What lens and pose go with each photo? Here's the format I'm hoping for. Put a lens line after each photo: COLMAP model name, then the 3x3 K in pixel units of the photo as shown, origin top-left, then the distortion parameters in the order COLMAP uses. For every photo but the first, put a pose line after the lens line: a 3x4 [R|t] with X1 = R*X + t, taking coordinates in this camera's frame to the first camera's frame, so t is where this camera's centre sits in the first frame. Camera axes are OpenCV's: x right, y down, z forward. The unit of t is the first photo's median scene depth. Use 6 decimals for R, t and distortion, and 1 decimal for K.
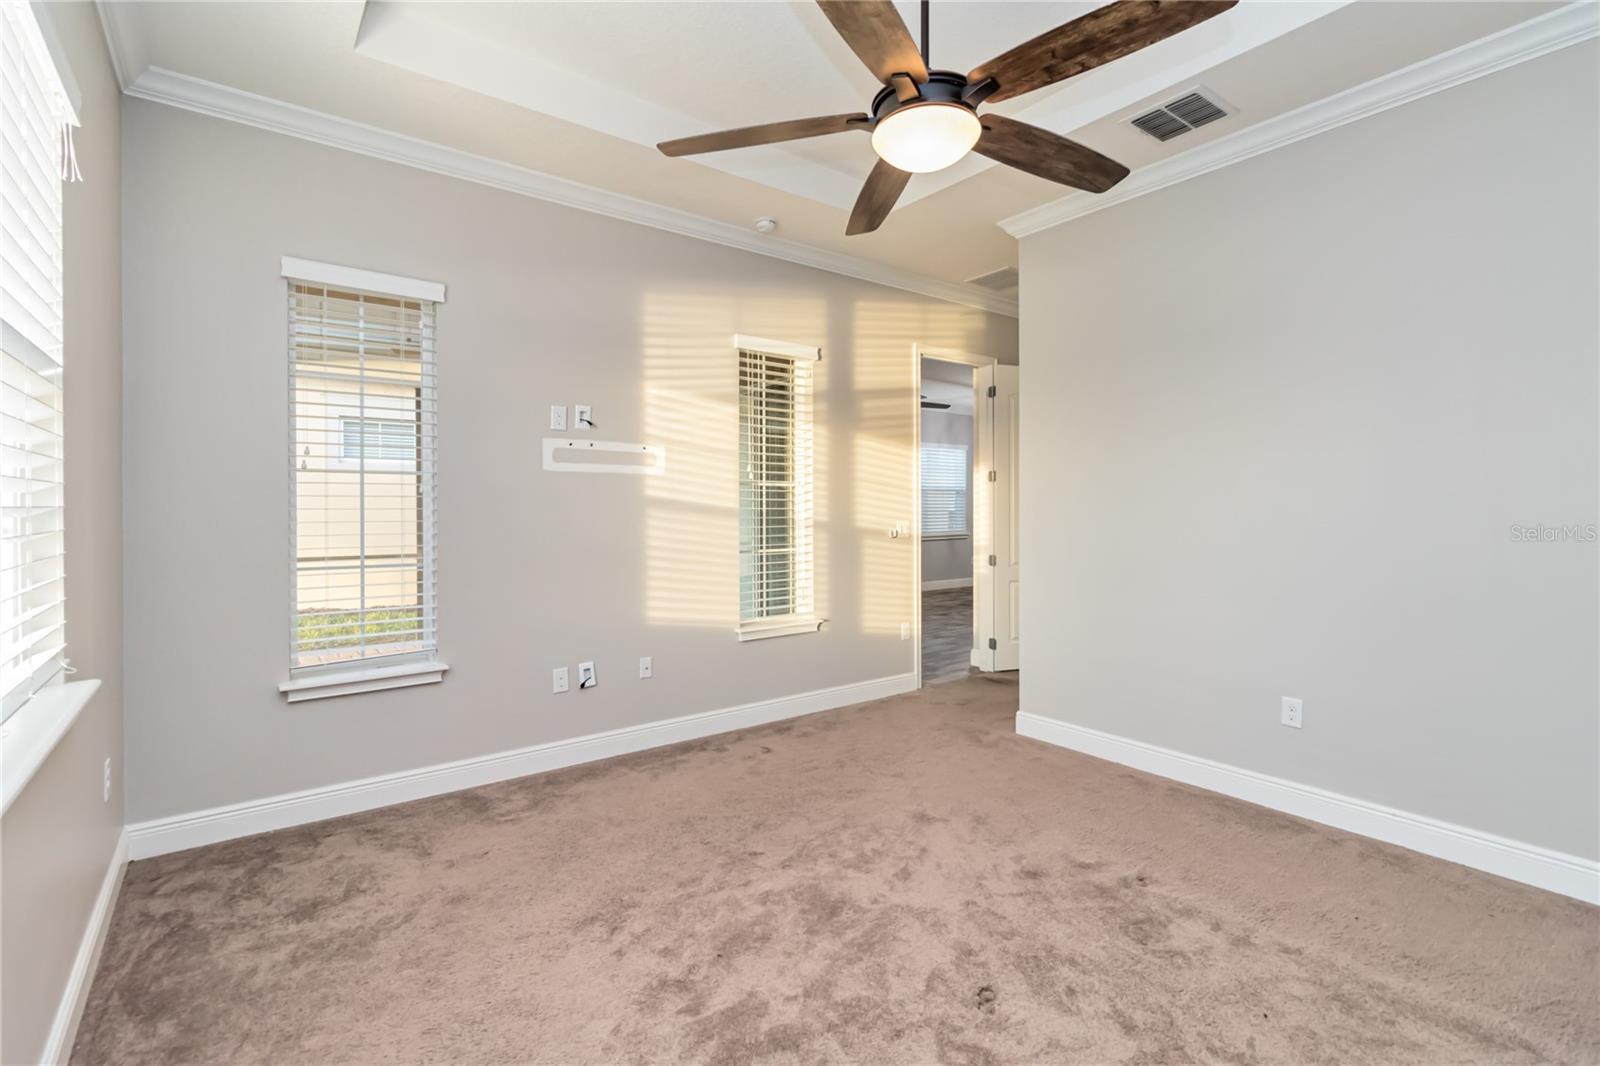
lens RADIAL K [[748.7, 0, 806.6], [0, 748.7, 490.5], [0, 0, 1]] dist [0.000044, 0.000492]
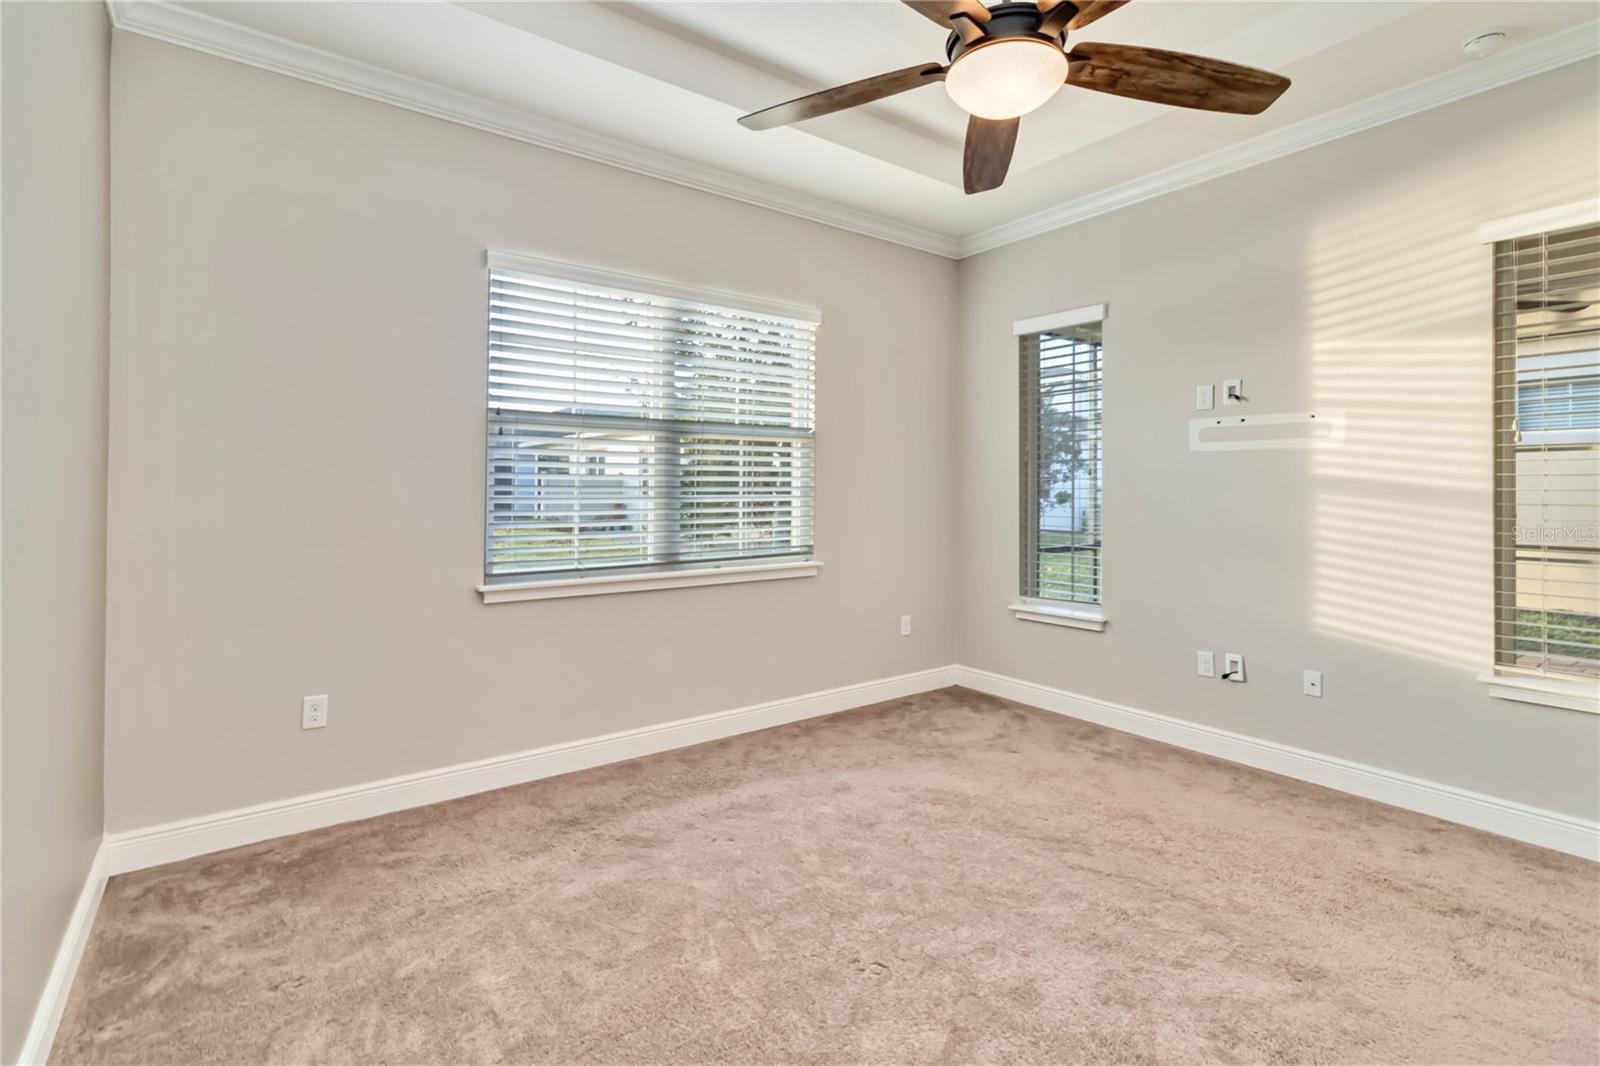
lens RADIAL K [[748.7, 0, 806.6], [0, 748.7, 490.5], [0, 0, 1]] dist [0.000044, 0.000492]
pose [[0.001106, 0.008635, -0.999962, 0.636943], [0.019073, 0.999781, 0.008654, 0.006529], [0.999817, -0.019082, 0.000941, 0.466353]]
